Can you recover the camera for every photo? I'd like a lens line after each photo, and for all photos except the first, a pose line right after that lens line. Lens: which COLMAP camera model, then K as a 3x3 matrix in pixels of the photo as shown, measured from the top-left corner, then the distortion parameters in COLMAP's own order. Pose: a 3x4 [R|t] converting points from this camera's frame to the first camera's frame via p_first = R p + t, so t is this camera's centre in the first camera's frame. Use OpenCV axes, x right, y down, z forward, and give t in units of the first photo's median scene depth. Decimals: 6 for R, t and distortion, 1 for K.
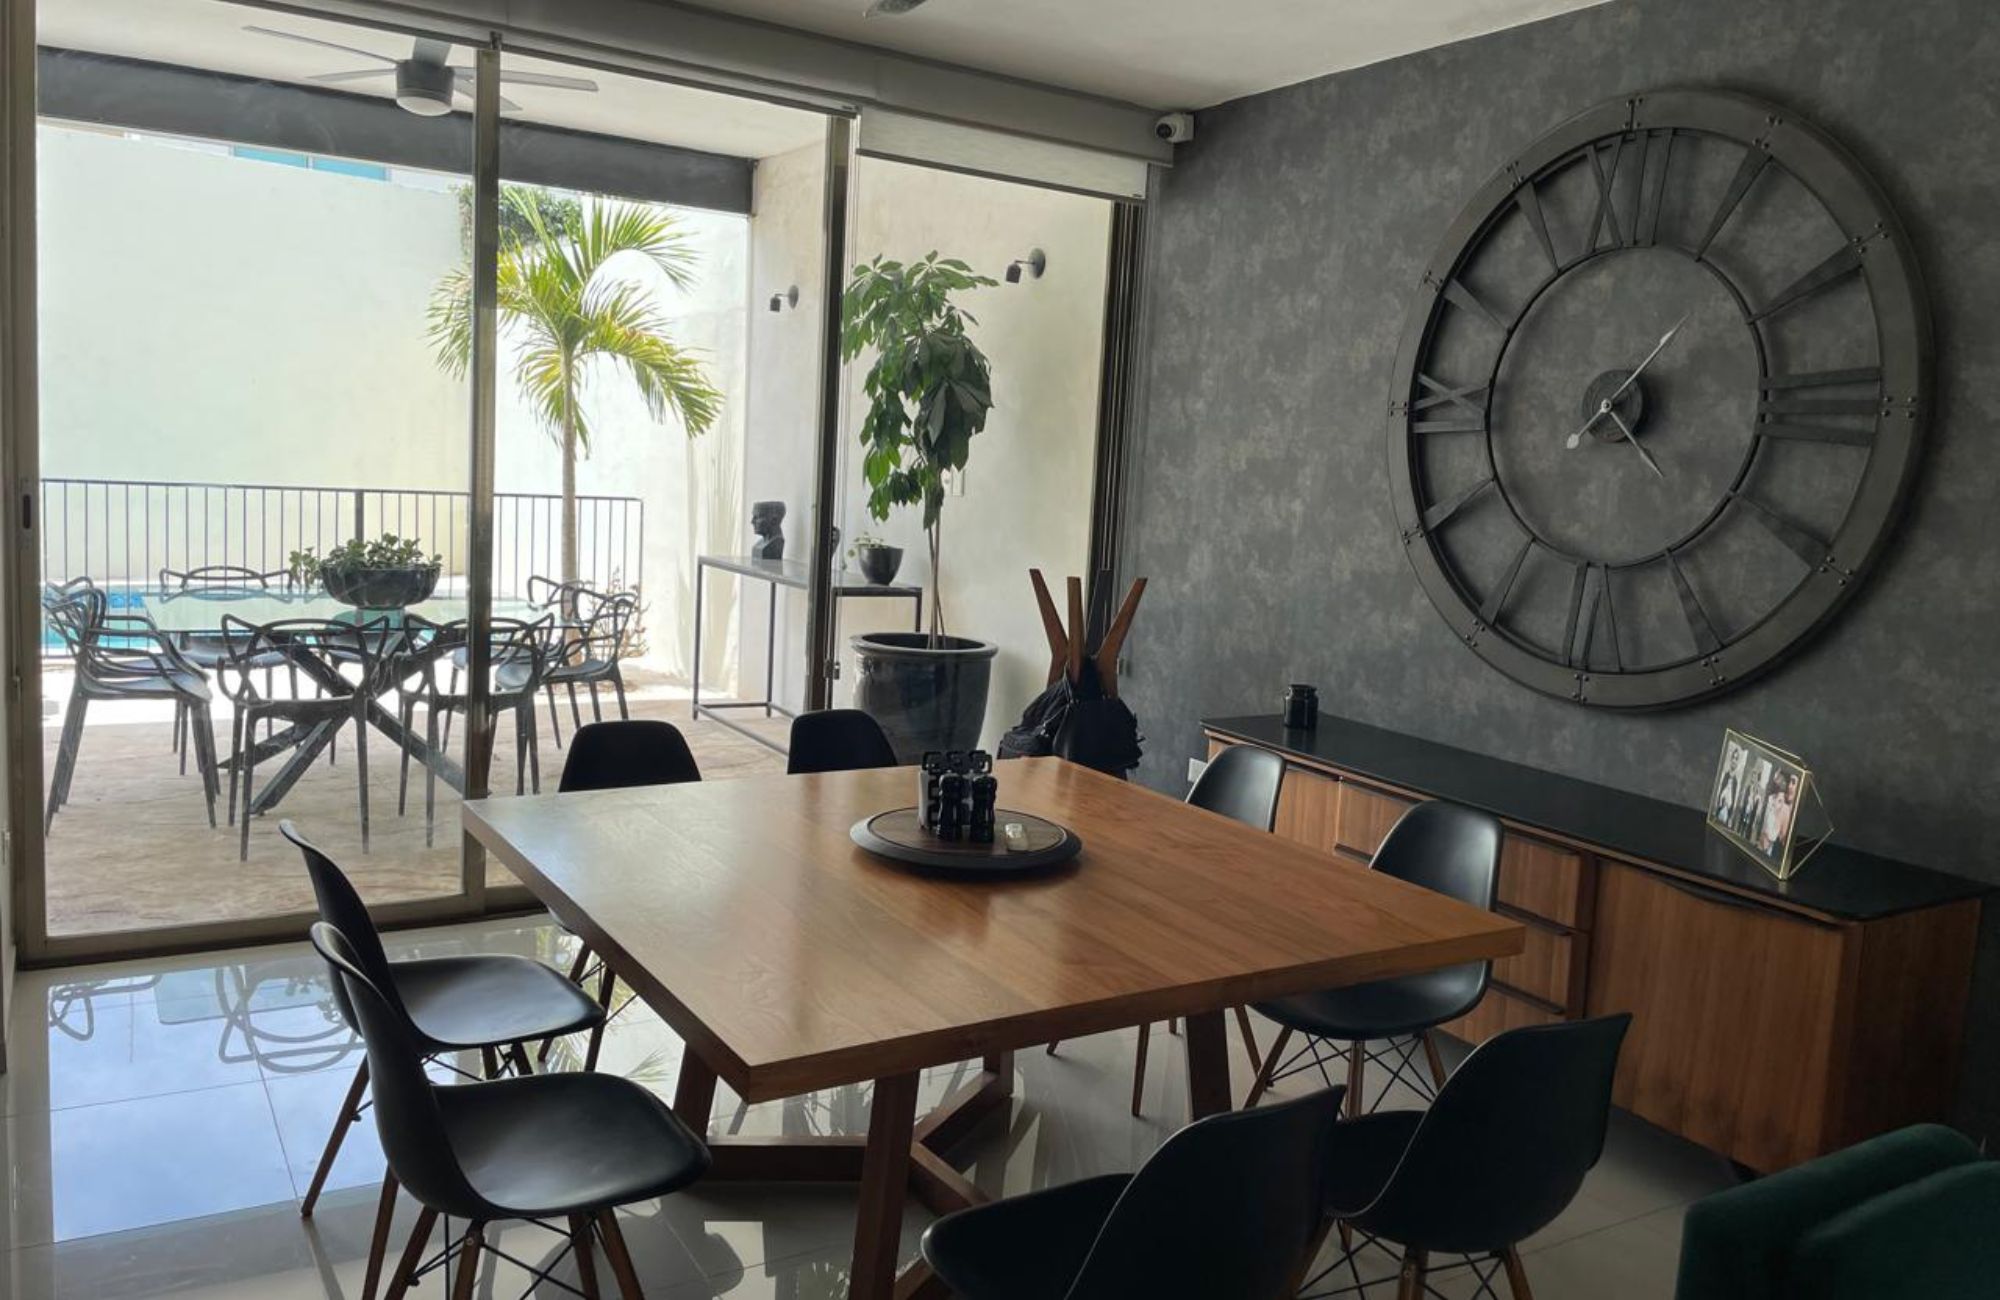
lens RADIAL K [[1522.7, 0, 1002.3], [0, 1522.7, 623.7], [0, 0, 1]] dist [0.073946, -0.107914]
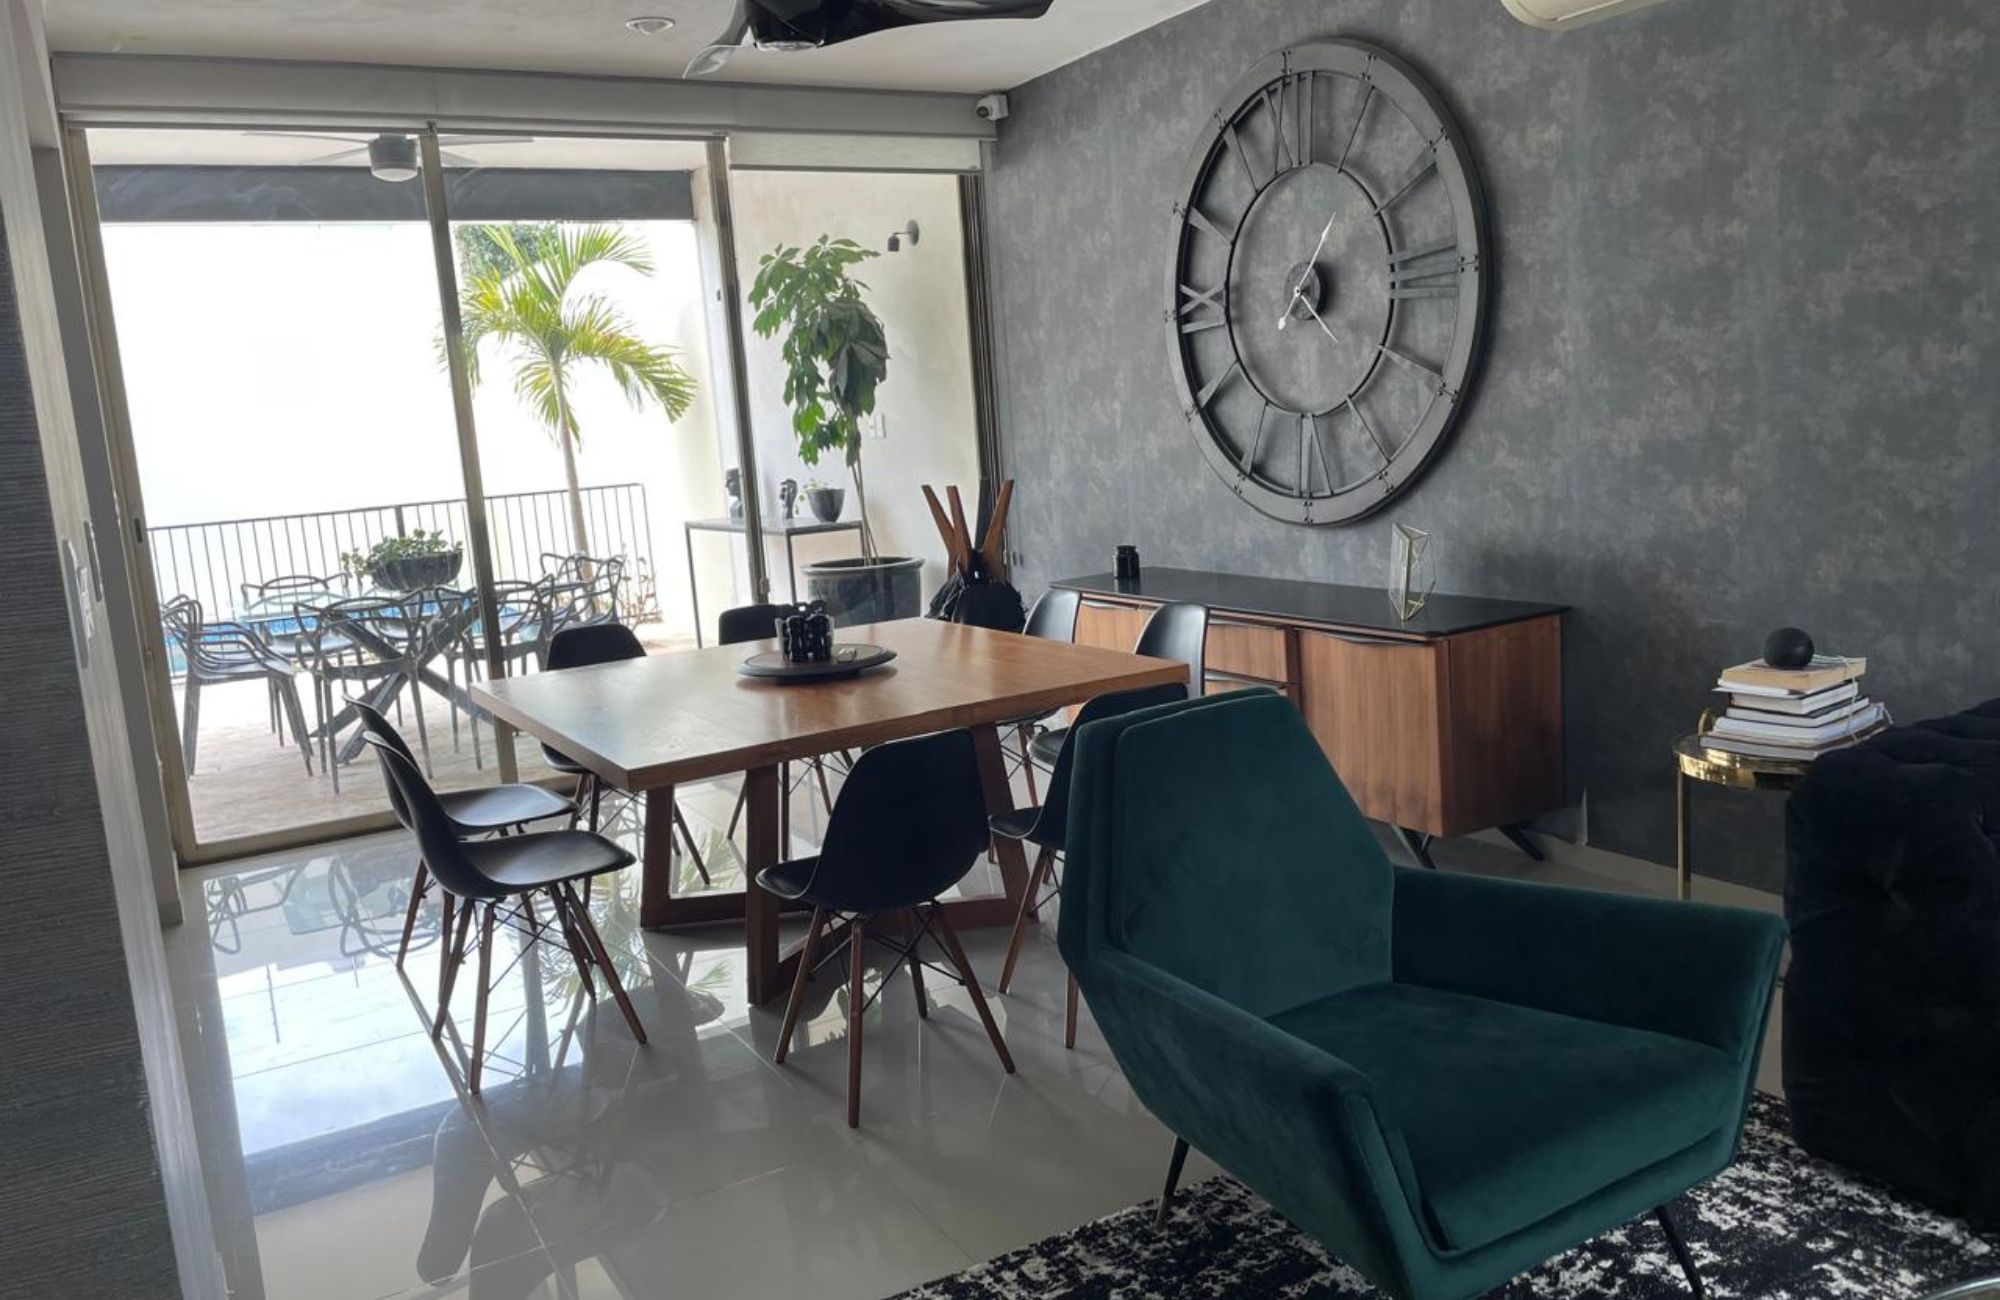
lens RADIAL K [[1586.0, 0, 1000.0], [0, 1586.0, 650.0], [0, 0, 1]] dist [0.075330, -0.101742]
pose [[0.990407, -0.123695, -0.061595, 0.165262], [0.125800, 0.991554, 0.031550, 0.072966], [0.057172, -0.038996, 0.997602, -0.321386]]
